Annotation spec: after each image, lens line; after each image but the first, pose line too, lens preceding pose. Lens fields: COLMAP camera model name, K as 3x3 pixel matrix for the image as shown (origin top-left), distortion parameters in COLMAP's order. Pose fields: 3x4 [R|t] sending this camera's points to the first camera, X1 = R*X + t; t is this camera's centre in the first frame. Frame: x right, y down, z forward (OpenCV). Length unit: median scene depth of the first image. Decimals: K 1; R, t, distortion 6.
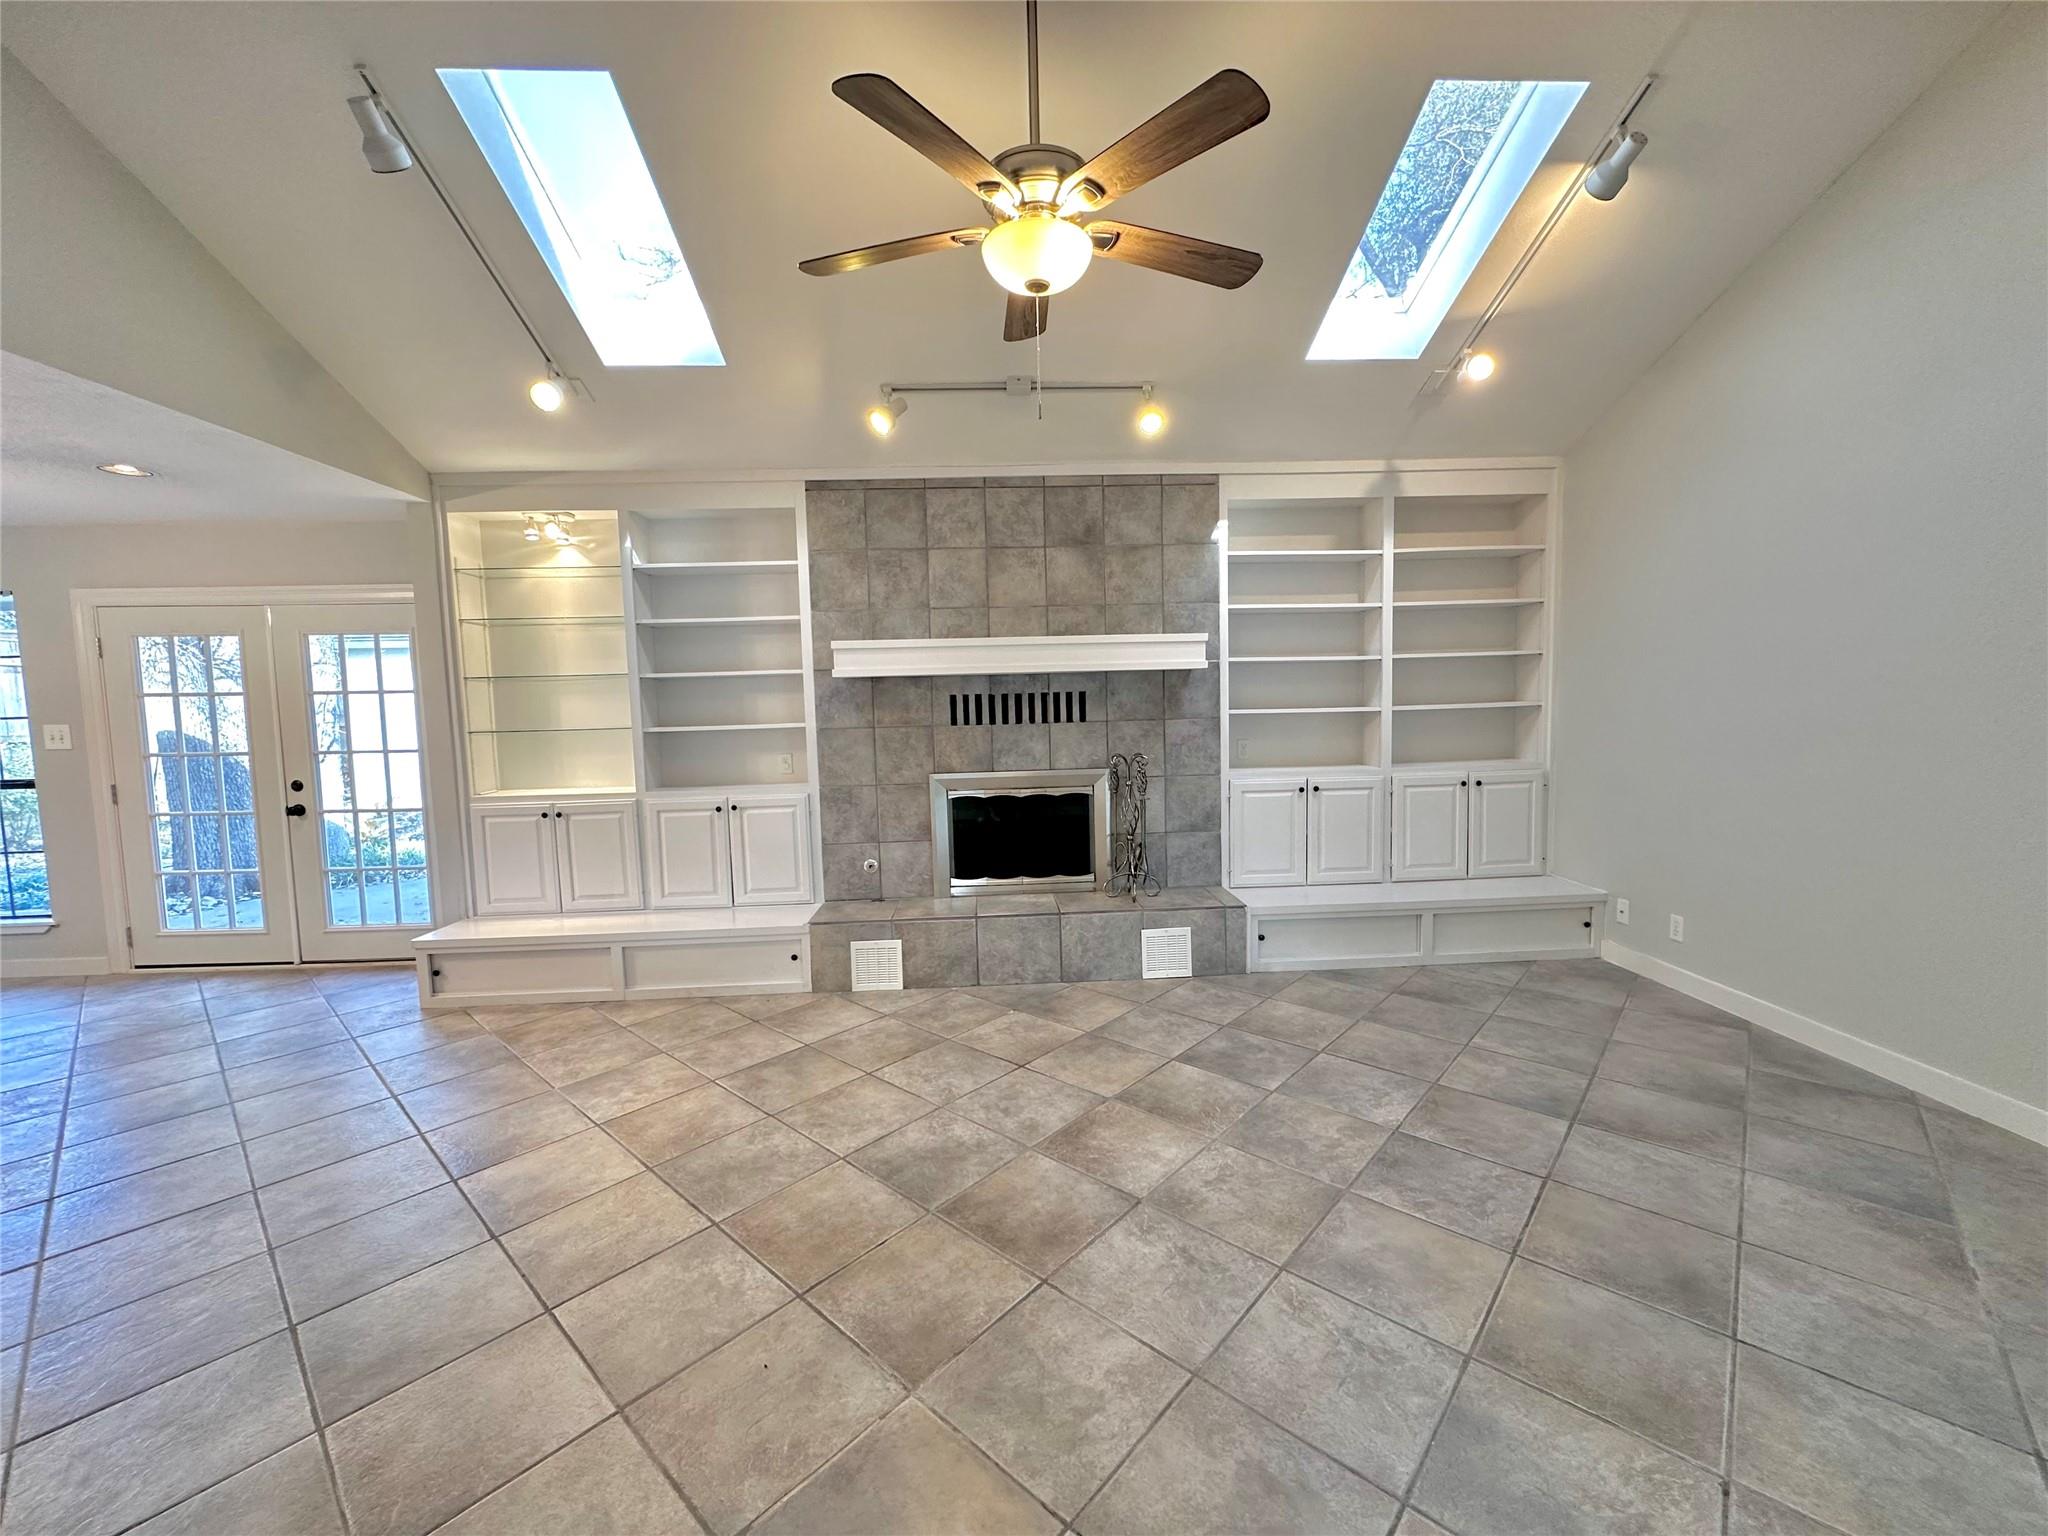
lens RADIAL K [[820.1, 0, 1023.5], [0, 820.1, 764.7], [0, 0, 1]] dist [-0.001765, 0.000746]
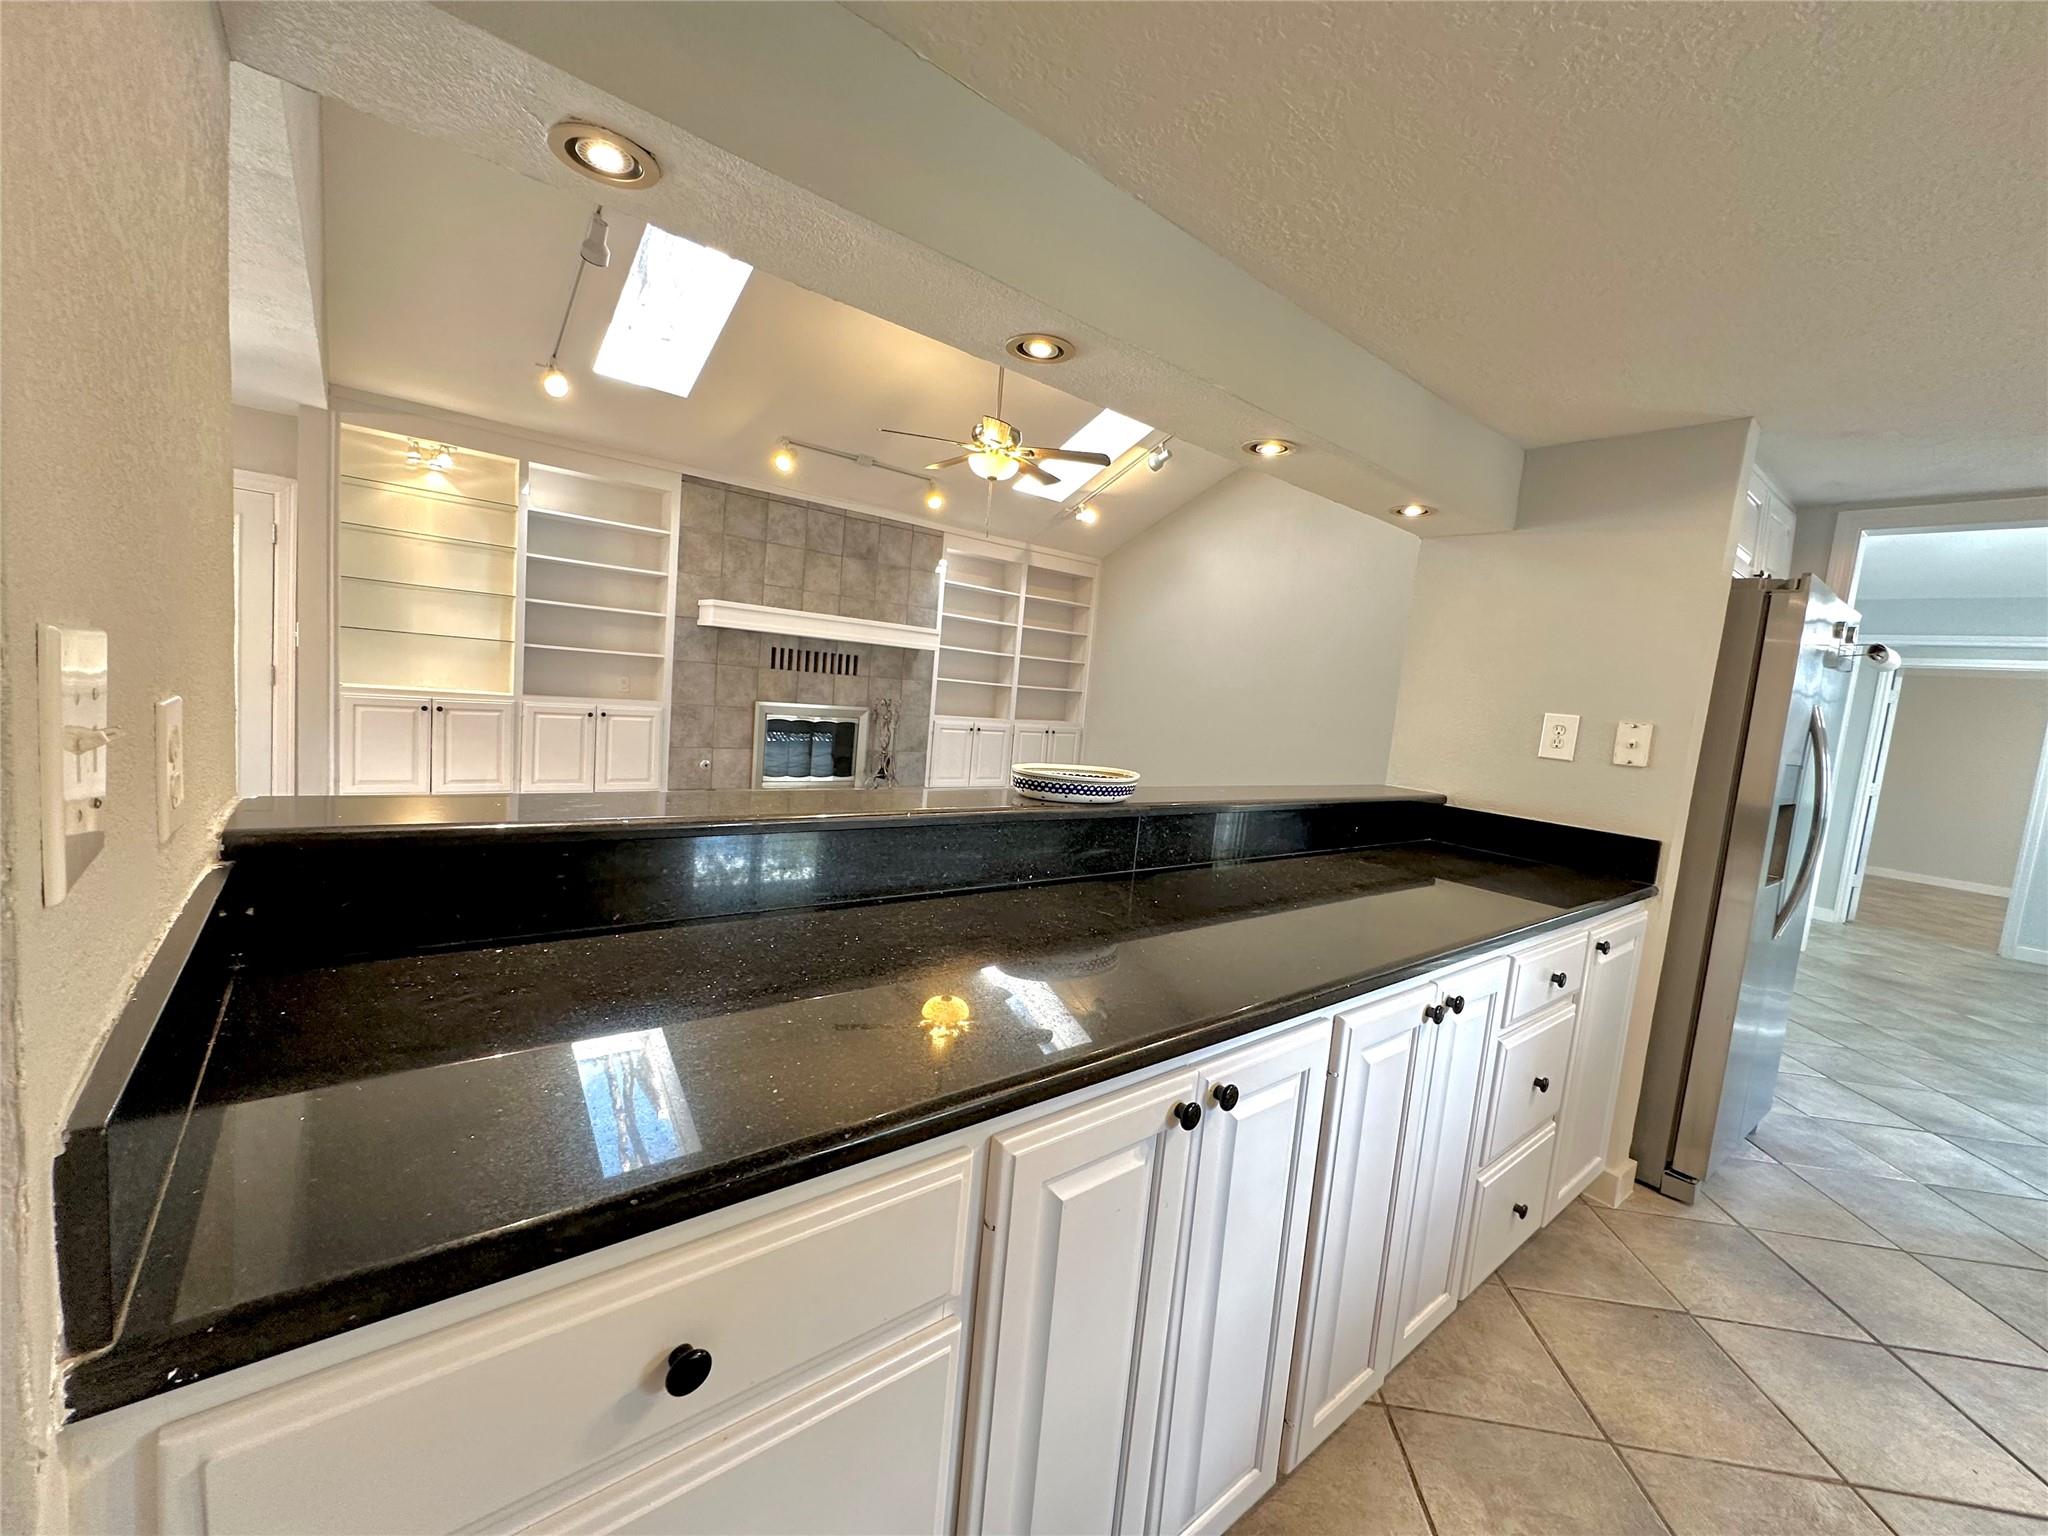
lens RADIAL K [[820.1, 0, 1022.2], [0, 820.1, 759.1], [0, 0, 1]] dist [-0.001765, 0.000746]
pose [[0.800332, 0.042620, 0.598041, -0.595580], [-0.059009, 0.998227, 0.007830, 0.074106], [-0.596647, -0.041556, 0.801427, -0.416075]]
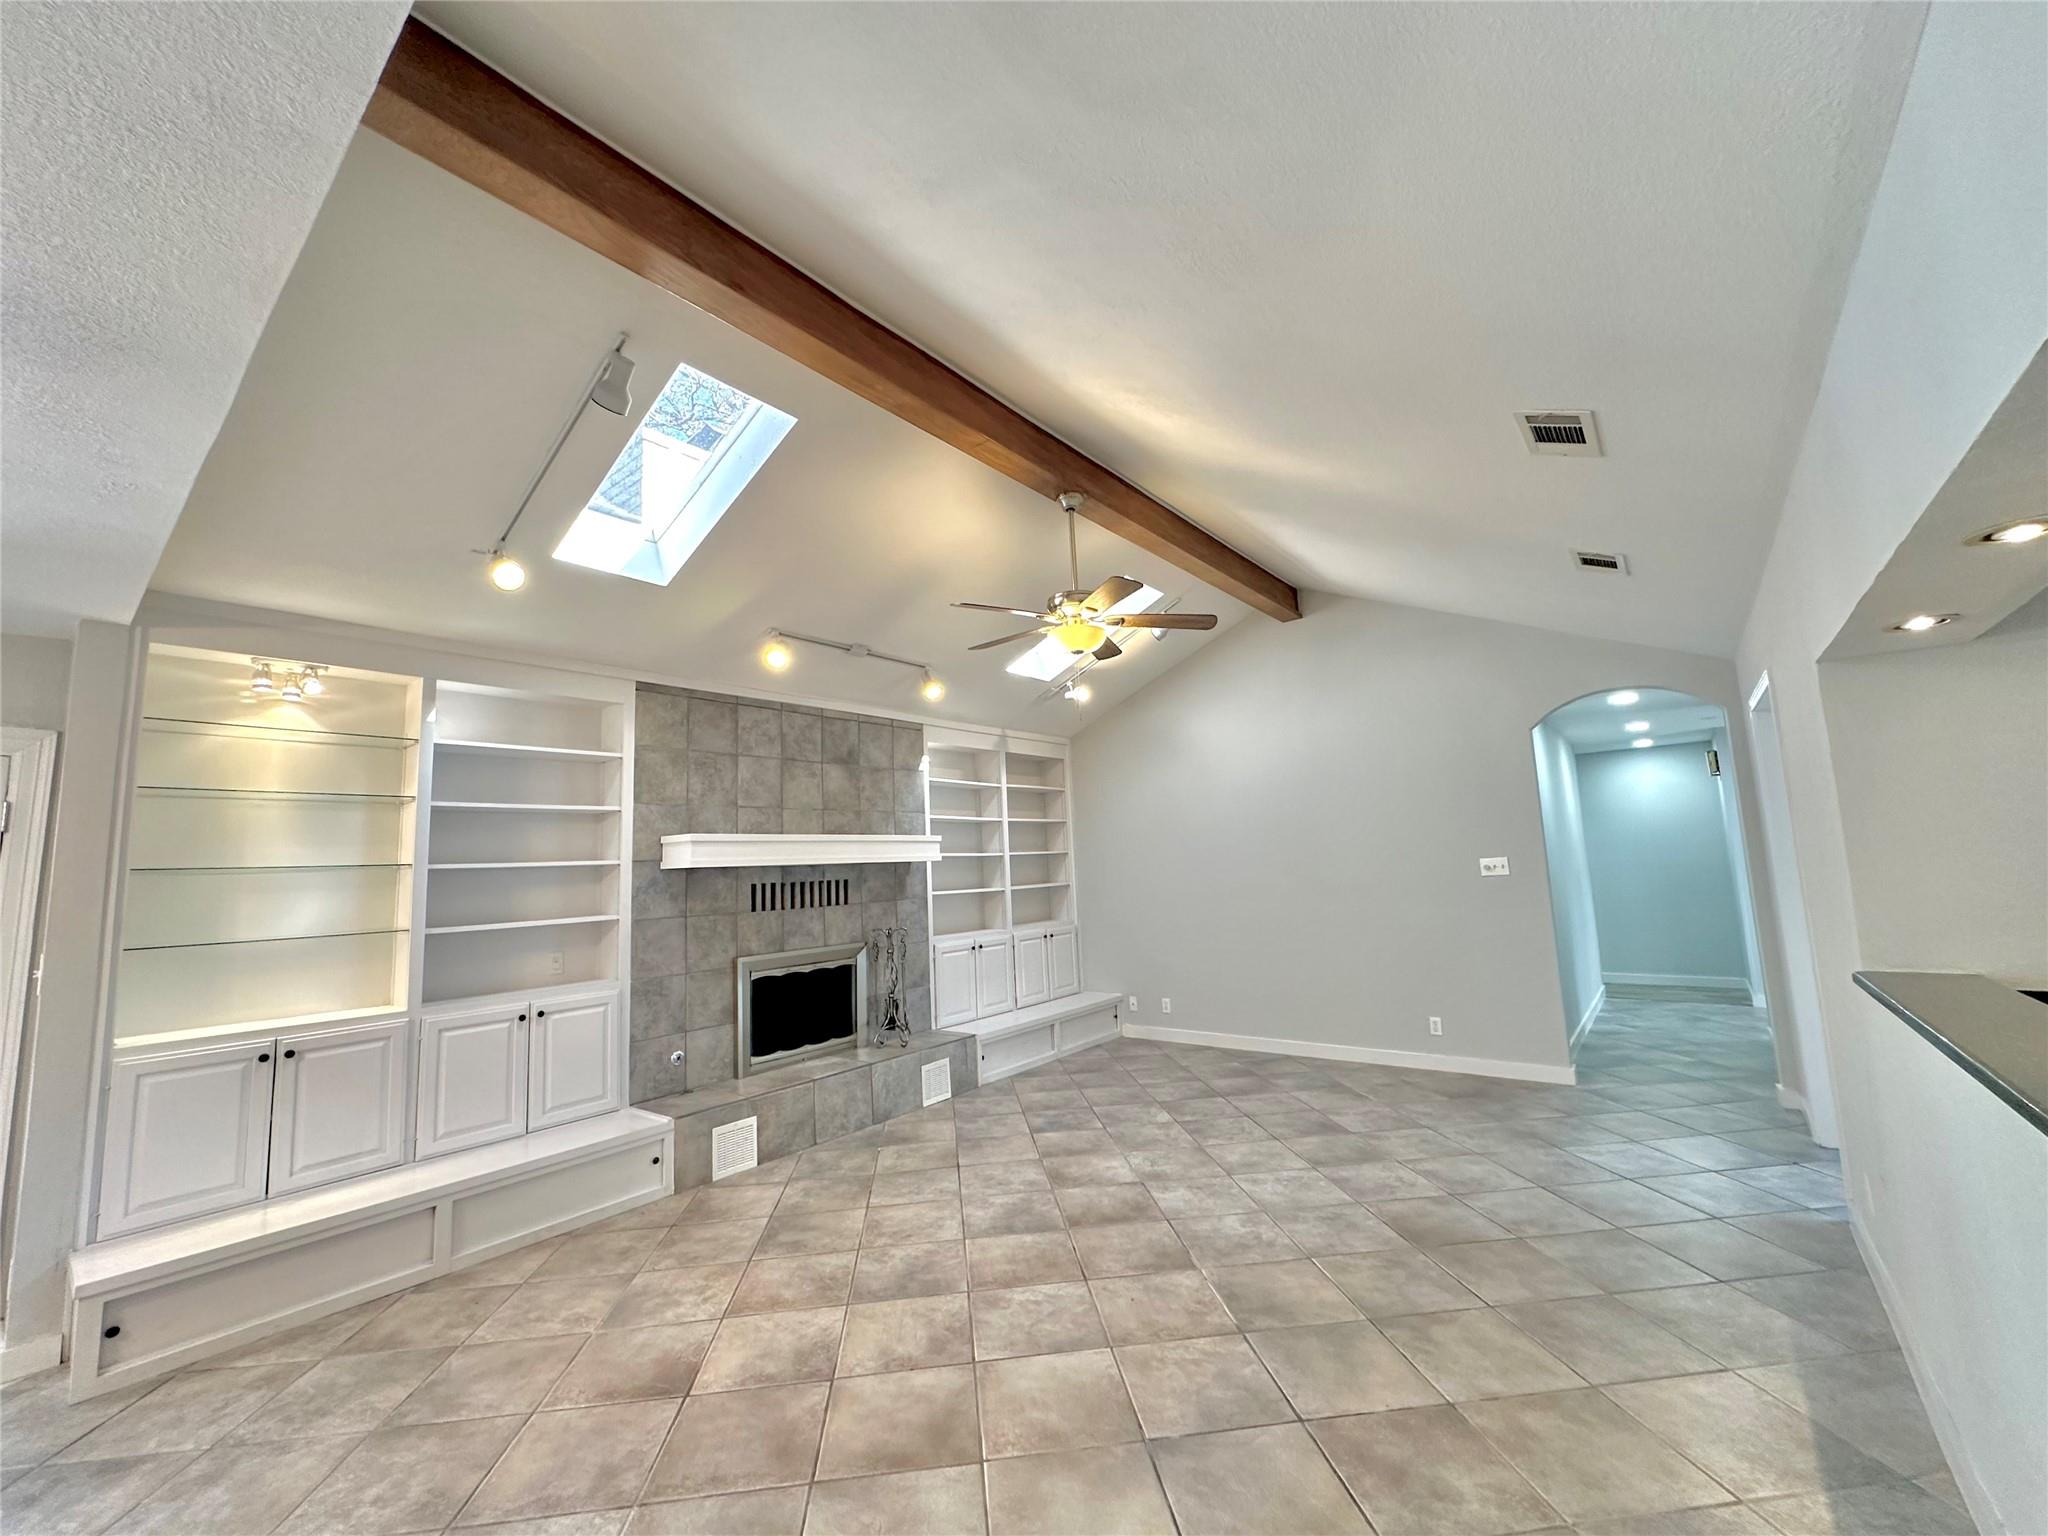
lens RADIAL K [[820.1, 0, 1024.8], [0, 820.1, 758.2], [0, 0, 1]] dist [-0.001765, 0.000746]
pose [[0.661754, 0.097839, 0.743310, -0.701773], [0.088656, 0.974280, -0.207169, 0.012894], [-0.744461, 0.202994, 0.636060, -0.022642]]
